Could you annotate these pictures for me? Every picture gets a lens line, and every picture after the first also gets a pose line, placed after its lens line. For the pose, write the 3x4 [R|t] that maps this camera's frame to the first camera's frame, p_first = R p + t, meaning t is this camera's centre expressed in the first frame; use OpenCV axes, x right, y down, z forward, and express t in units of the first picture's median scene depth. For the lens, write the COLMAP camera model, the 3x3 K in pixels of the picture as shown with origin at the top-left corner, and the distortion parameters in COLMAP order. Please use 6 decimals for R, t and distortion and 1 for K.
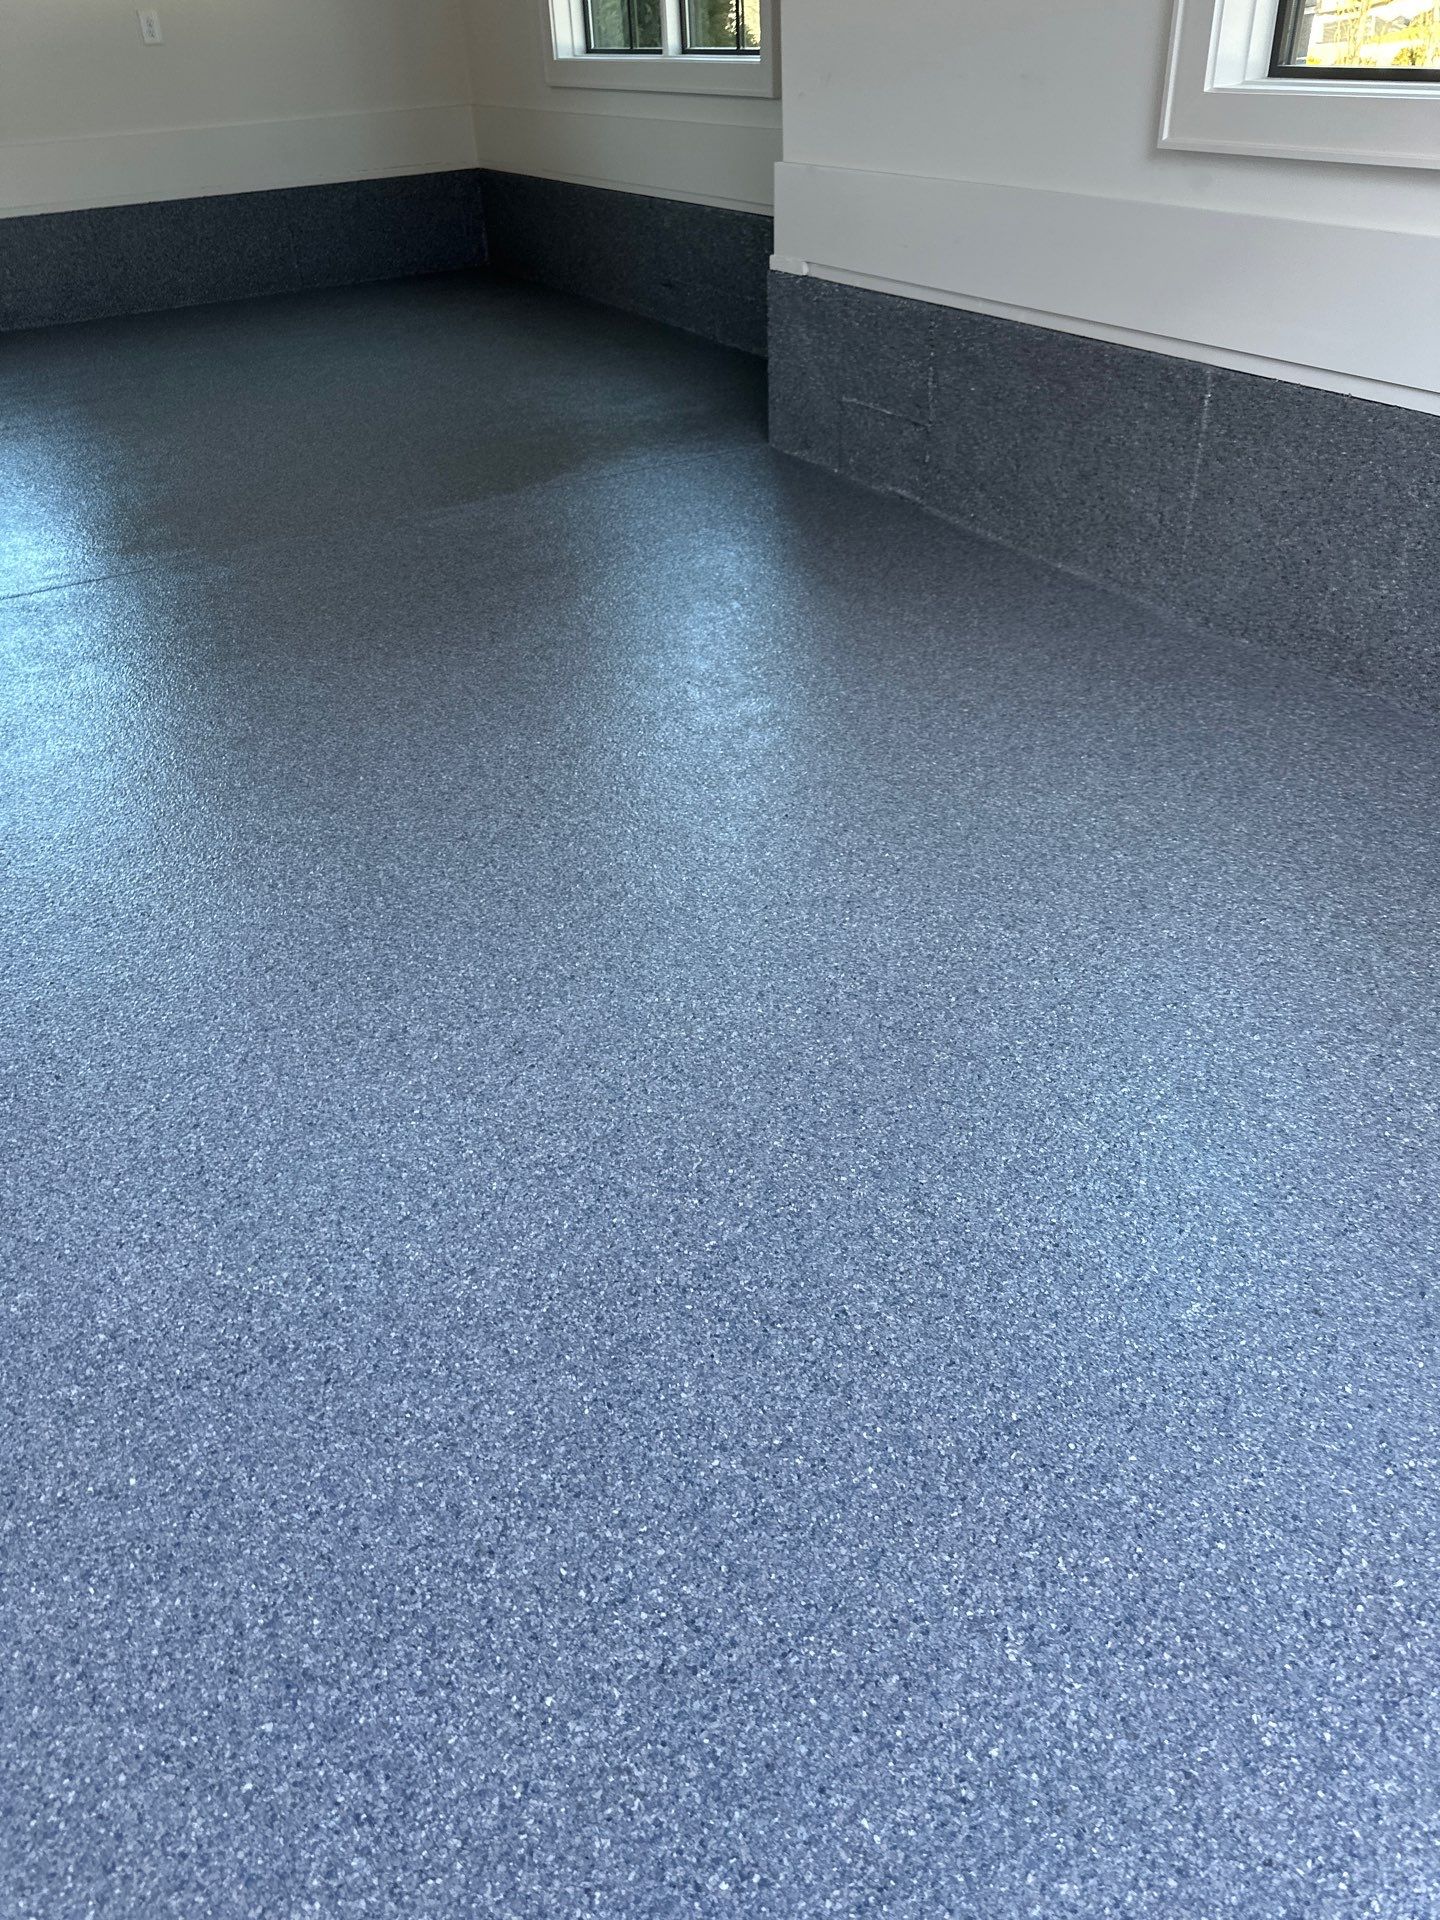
lens RADIAL K [[1309.8, 0, 765.8], [0, 1309.8, 956.2], [0, 0, 1]] dist [0.055811, -0.064245]
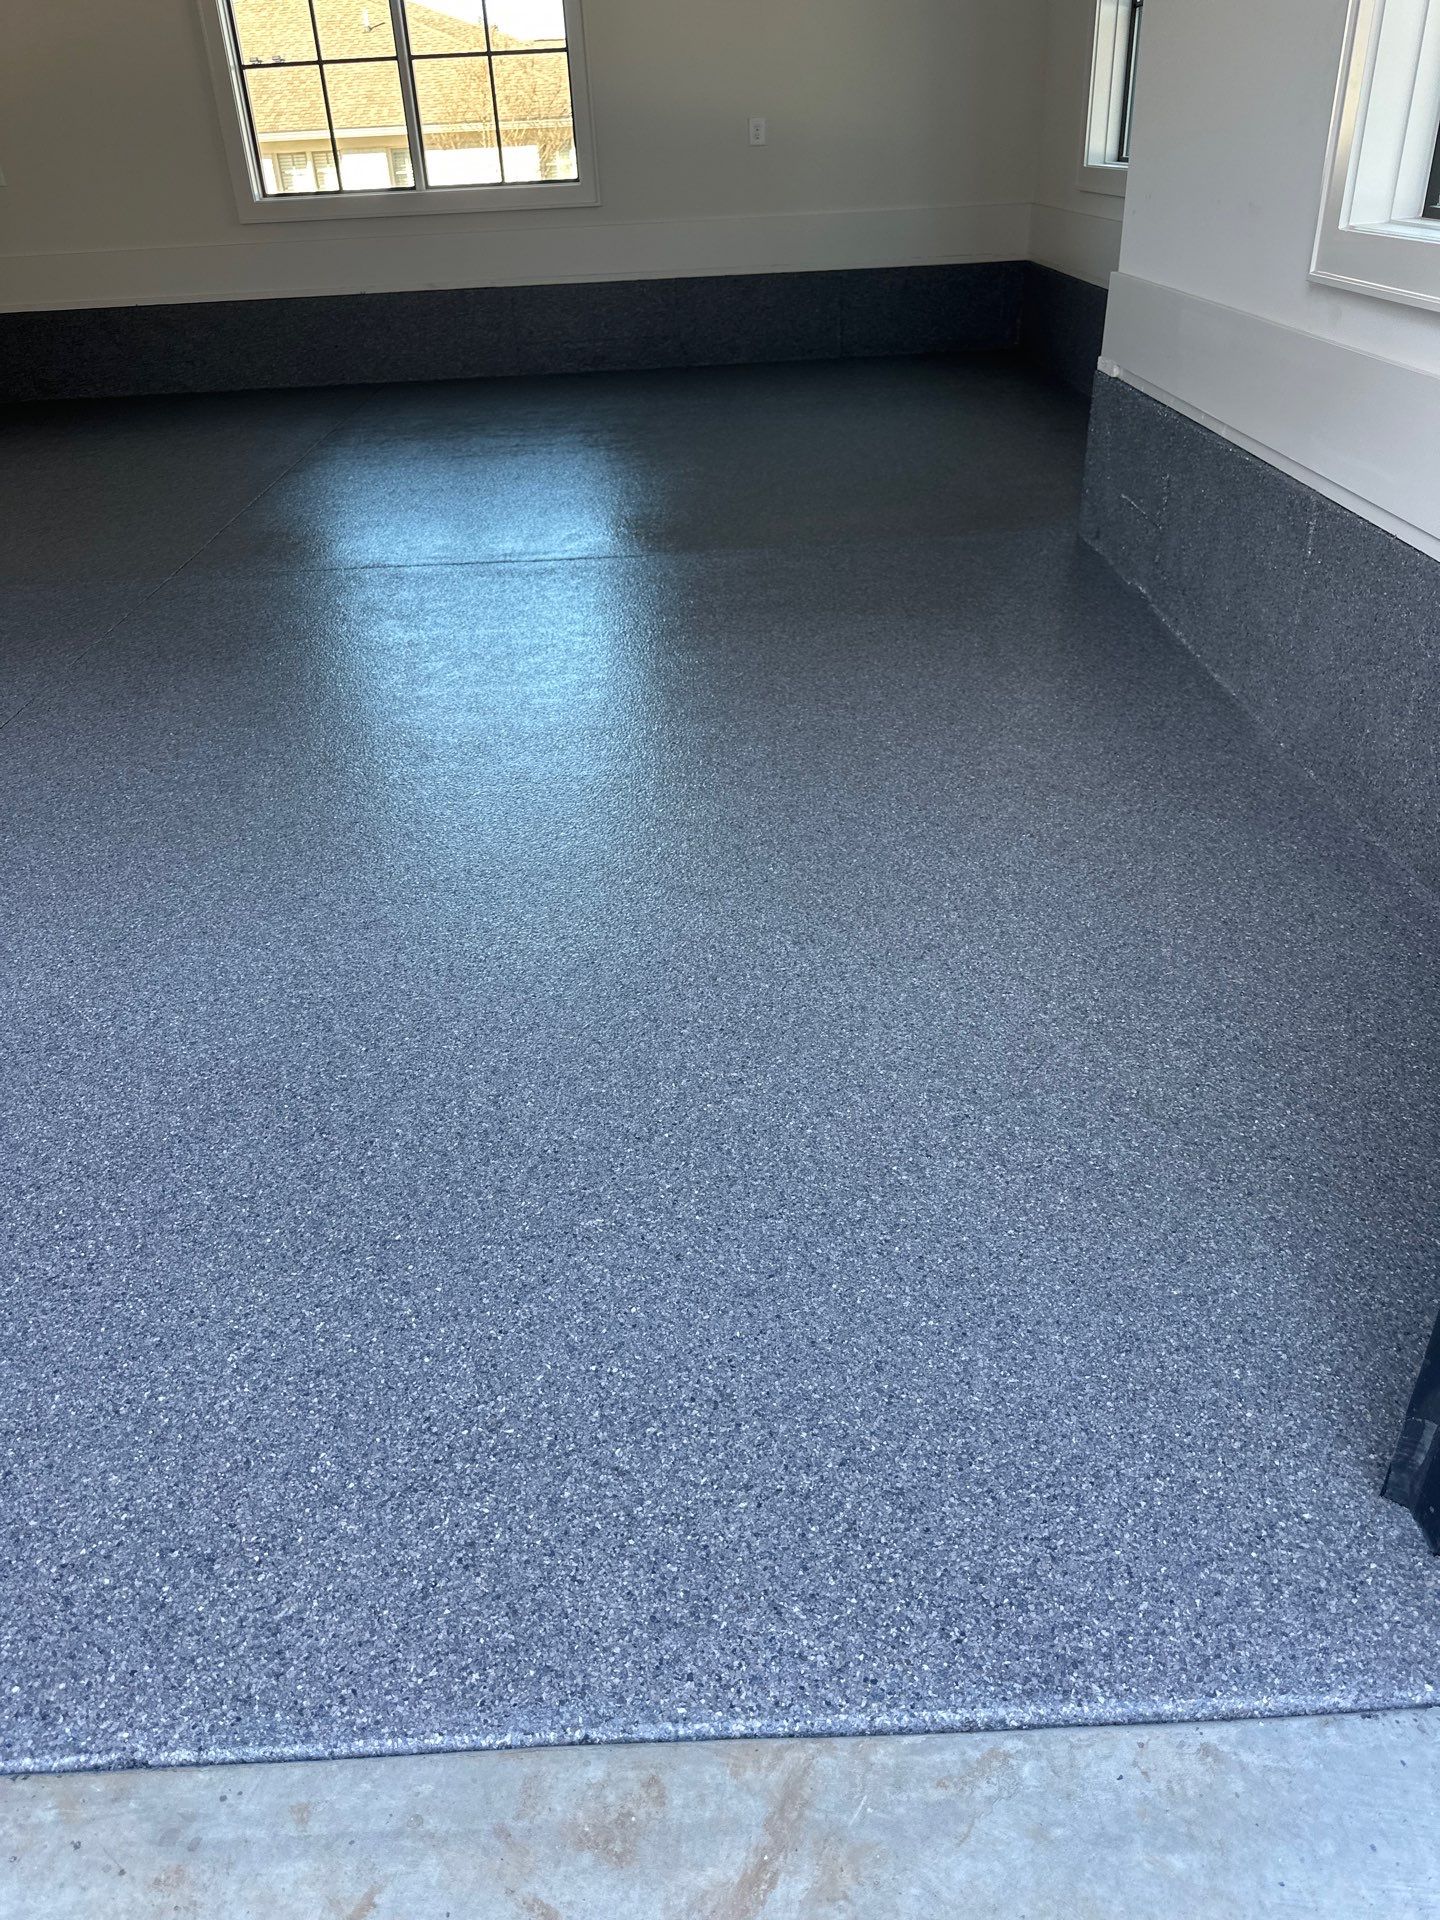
lens RADIAL K [[1350.0, 0, 748.0], [0, 1350.0, 898.3], [0, 0, 1]] dist [0.114623, -0.149981]
pose [[0.886268, 0.233331, -0.400106, 1.057749], [-0.270383, 0.962007, -0.037903, -0.006312], [0.376060, 0.141774, 0.915685, -0.136822]]
